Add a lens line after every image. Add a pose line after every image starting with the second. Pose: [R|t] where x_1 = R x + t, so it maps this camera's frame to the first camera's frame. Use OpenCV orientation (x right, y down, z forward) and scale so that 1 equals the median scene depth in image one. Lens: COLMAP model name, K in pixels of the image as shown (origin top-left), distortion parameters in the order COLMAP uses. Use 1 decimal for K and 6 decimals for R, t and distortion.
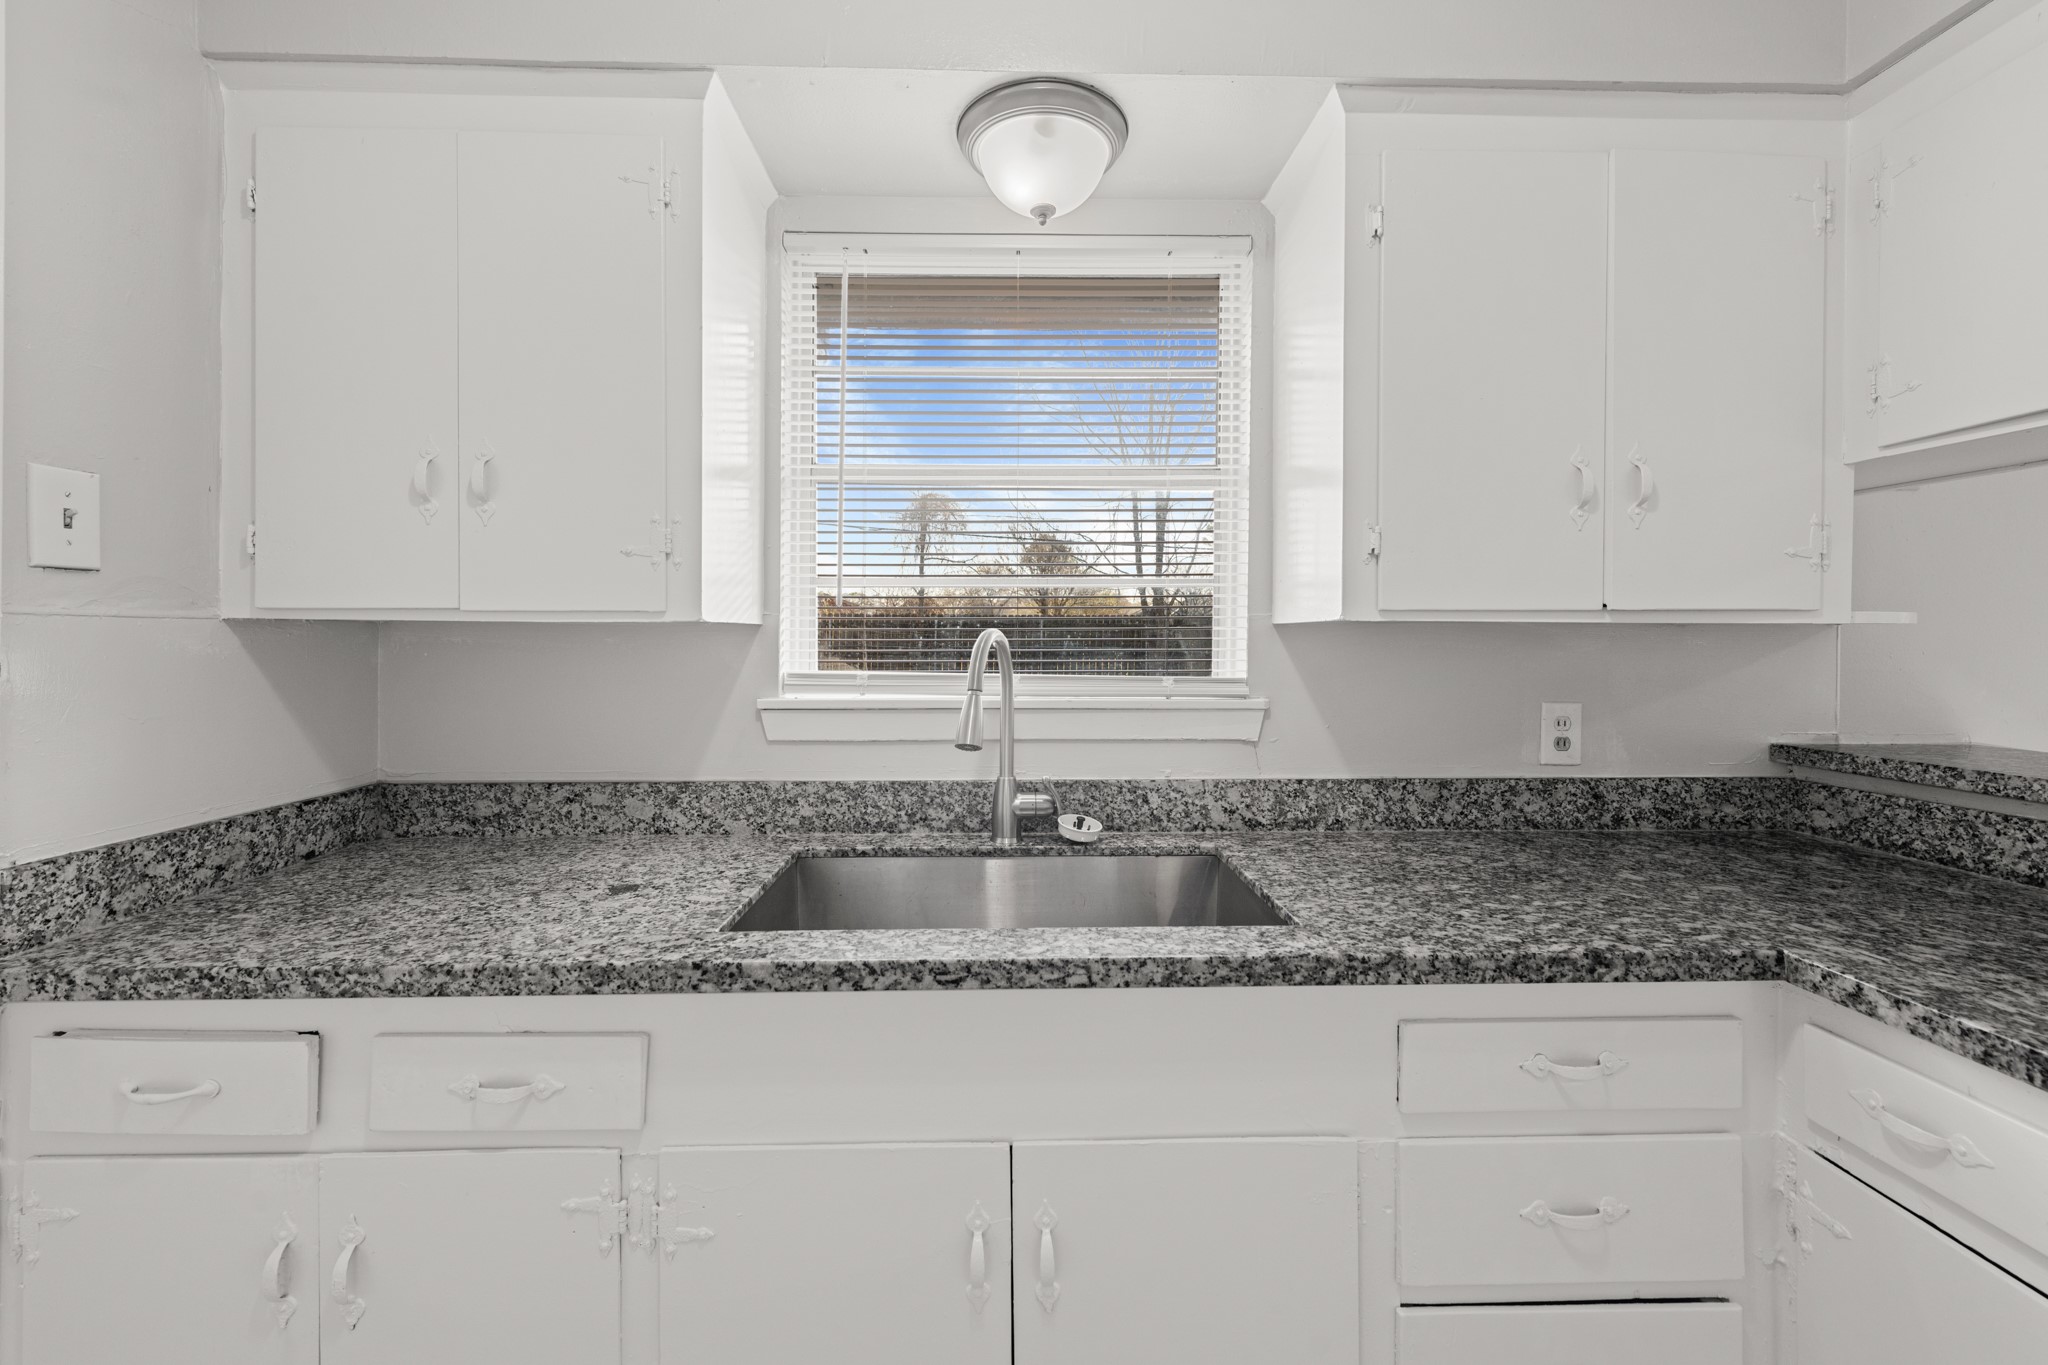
lens RADIAL K [[804.4, 0, 1013.3], [0, 804.4, 645.9], [0, 0, 1]] dist [0.005379, -0.001221]
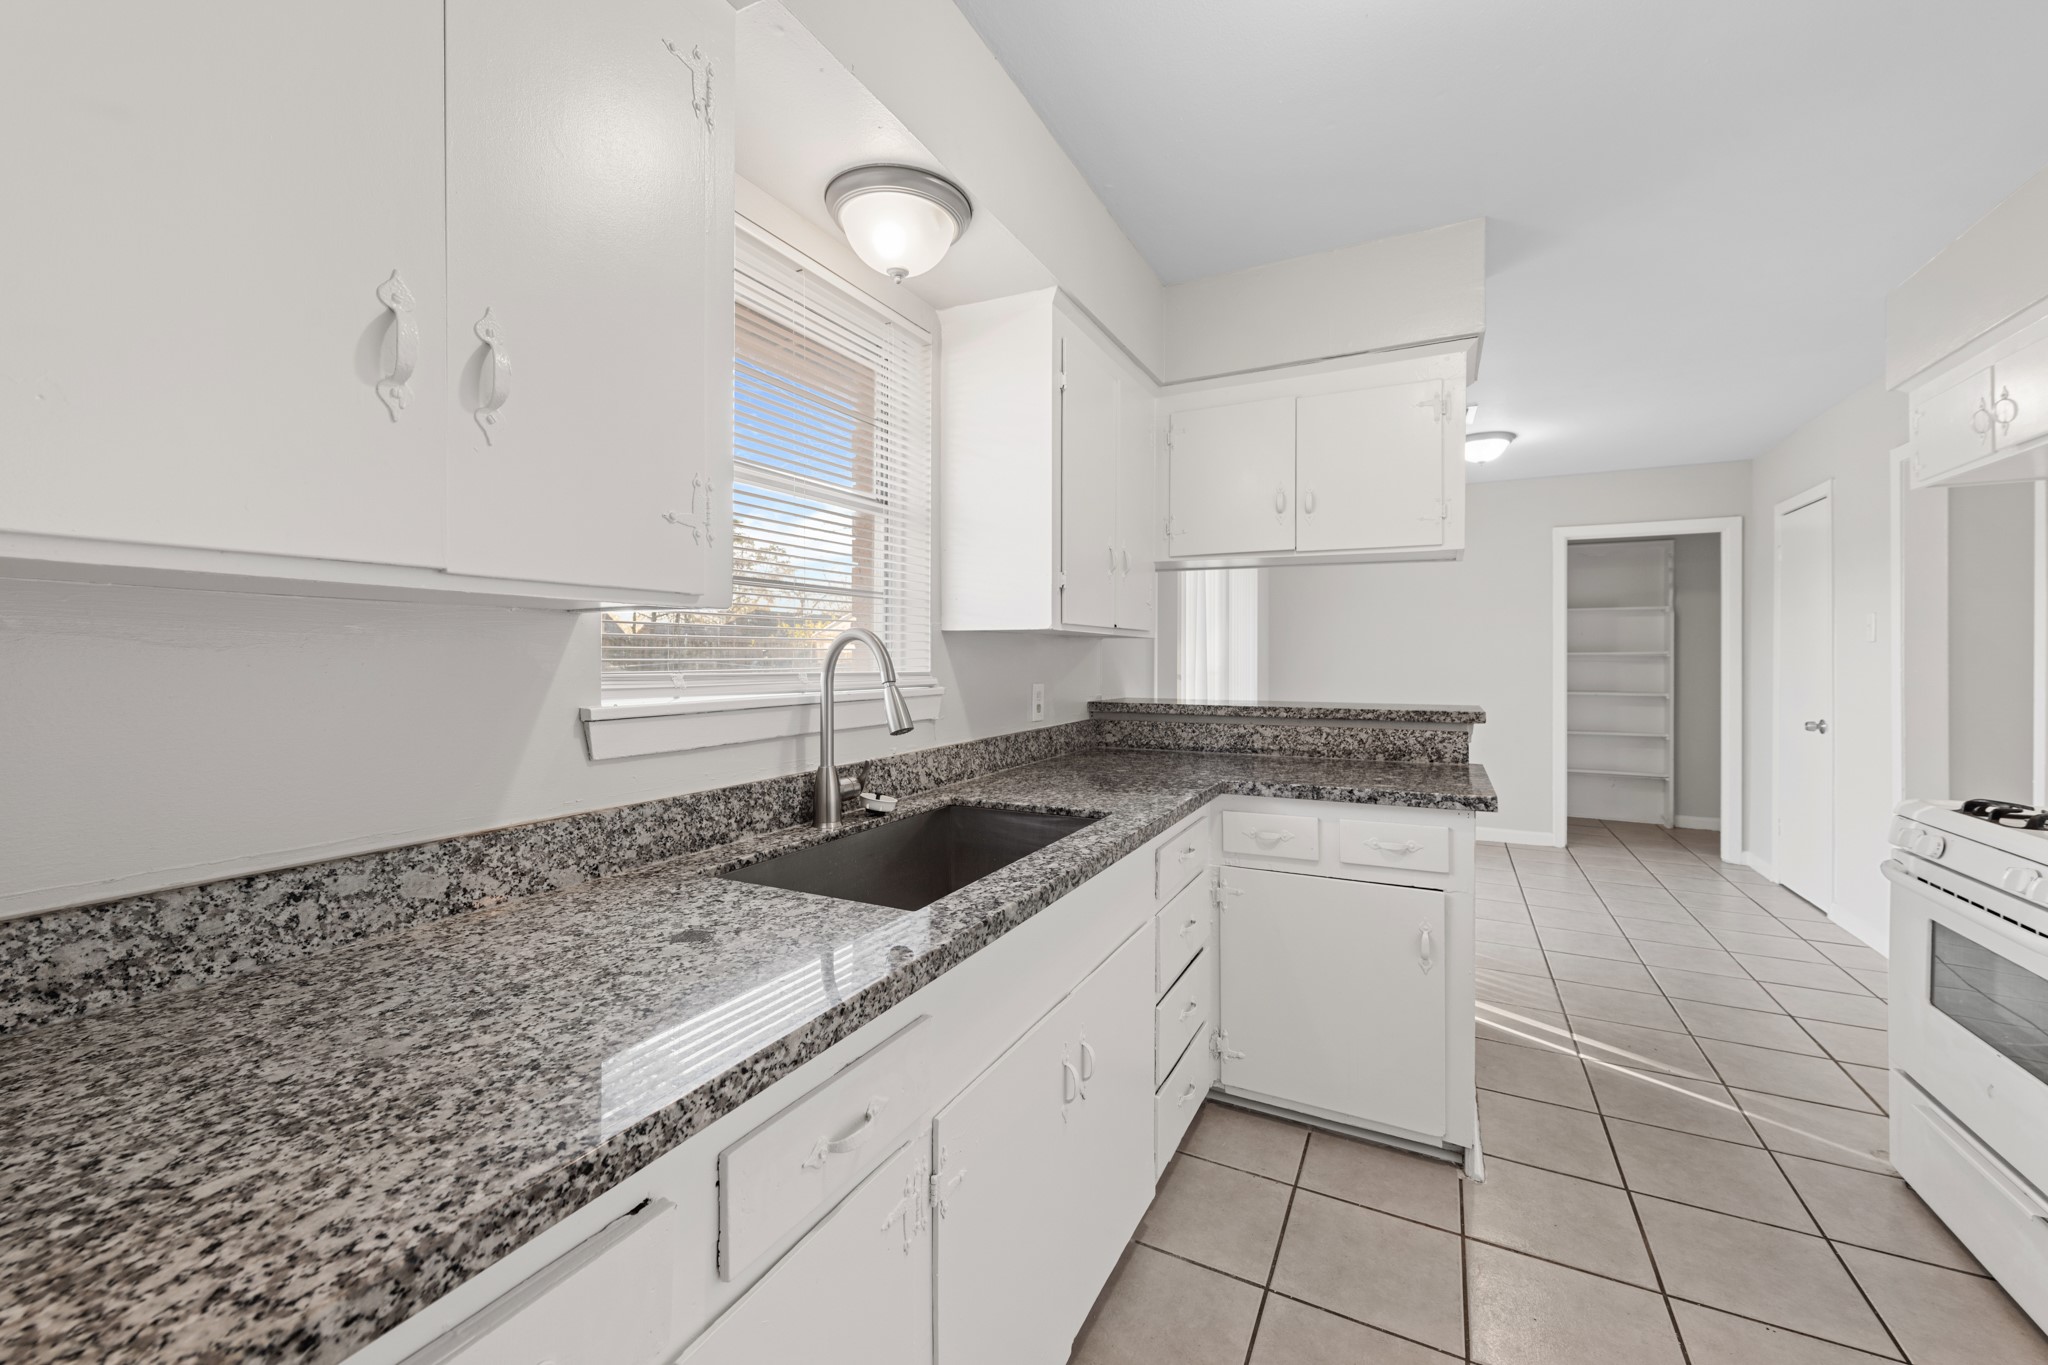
lens RADIAL K [[804.4, 0, 1023.8], [0, 804.4, 665.8], [0, 0, 1]] dist [0.005379, -0.001221]
pose [[0.478375, -0.010665, 0.878091, -0.810628], [0.002379, 0.999938, 0.010849, 0.017697], [-0.878153, -0.003102, 0.478370, 0.253920]]
